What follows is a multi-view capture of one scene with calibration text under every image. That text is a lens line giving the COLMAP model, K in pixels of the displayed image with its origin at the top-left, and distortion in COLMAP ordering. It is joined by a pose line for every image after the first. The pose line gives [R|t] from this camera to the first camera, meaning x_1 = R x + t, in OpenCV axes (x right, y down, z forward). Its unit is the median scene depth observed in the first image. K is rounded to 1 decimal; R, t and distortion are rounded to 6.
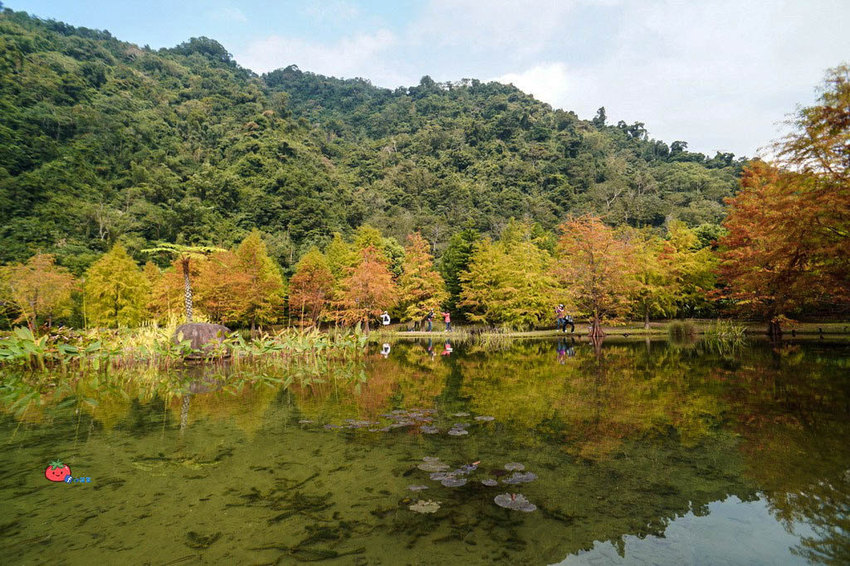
lens RADIAL K [[445.6, 0, 424.2], [0, 445.6, 288.5], [0, 0, 1]] dist [-0.078332, 0.041563]
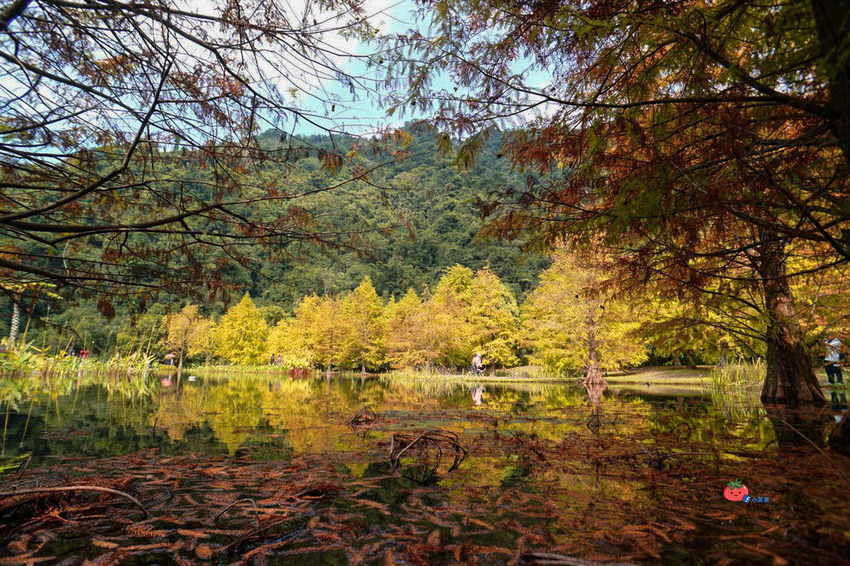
lens RADIAL K [[445.6, 0, 419.5], [0, 445.6, 287.9], [0, 0, 1]] dist [-0.078332, 0.041563]
pose [[0.880726, -0.062708, -0.469456, 0.049369], [0.010538, 0.993546, -0.112943, 0.003091], [0.473508, 0.094525, 0.875703, 0.022254]]
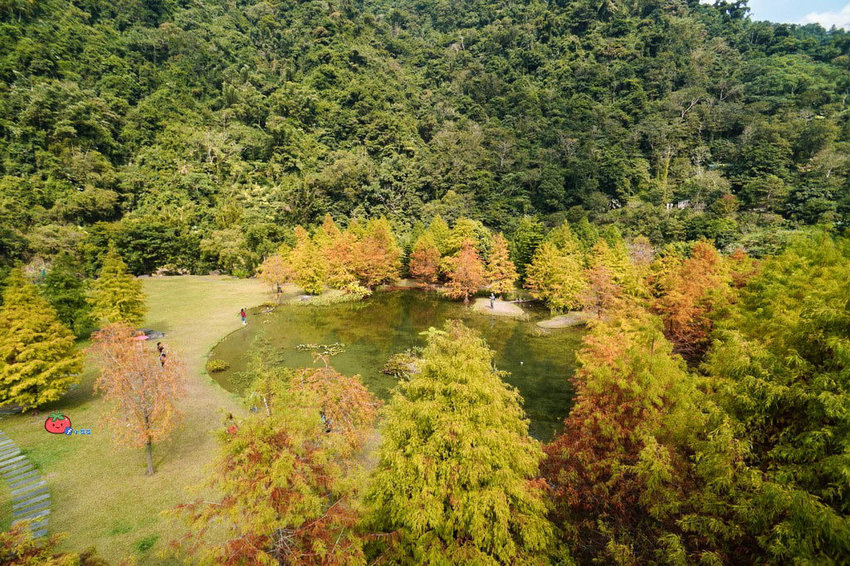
lens RADIAL K [[445.6, 0, 419.6], [0, 445.6, 288.7], [0, 0, 1]] dist [-0.078332, 0.041563]
pose [[0.989711, 0.031385, -0.139597, -0.011640], [0.004984, 0.967491, 0.252856, -0.056818], [0.142995, -0.250950, 0.957380, -0.090994]]
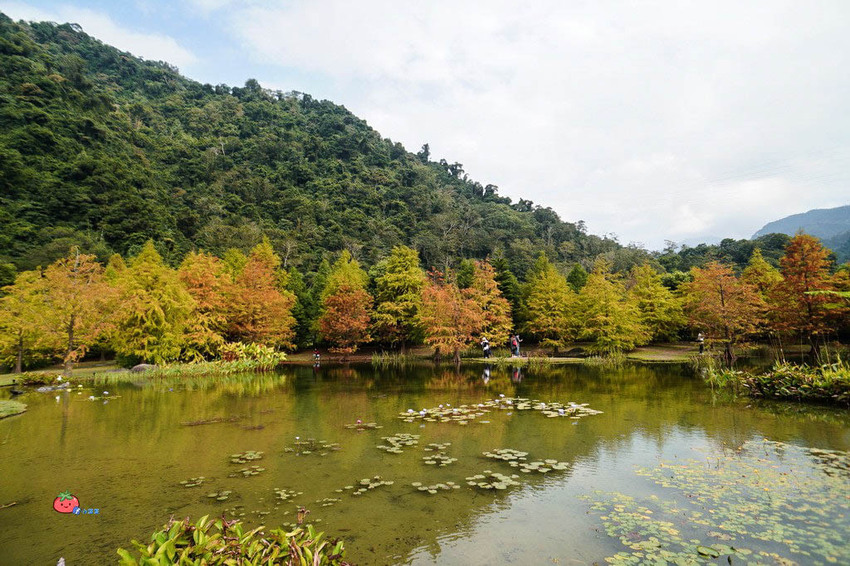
lens RADIAL K [[445.6, 0, 424.4], [0, 445.6, 287.7], [0, 0, 1]] dist [-0.078332, 0.041563]
pose [[0.898116, 0.044202, 0.437531, -0.099486], [-0.025332, 0.998484, -0.048875, -0.001449], [-0.439028, 0.032812, 0.897874, 0.025234]]
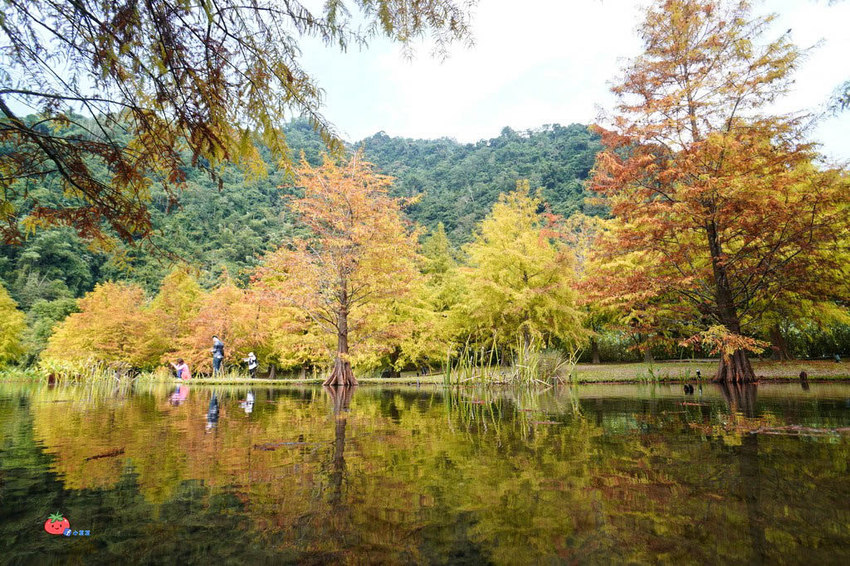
lens RADIAL K [[445.6, 0, 425.3], [0, 445.6, 290.6], [0, 0, 1]] dist [-0.078332, 0.041563]
pose [[0.974105, -0.040032, -0.222523, 0.060559], [0.013772, 0.992879, -0.118330, 0.006407], [0.225675, 0.112201, 0.967720, 0.053062]]
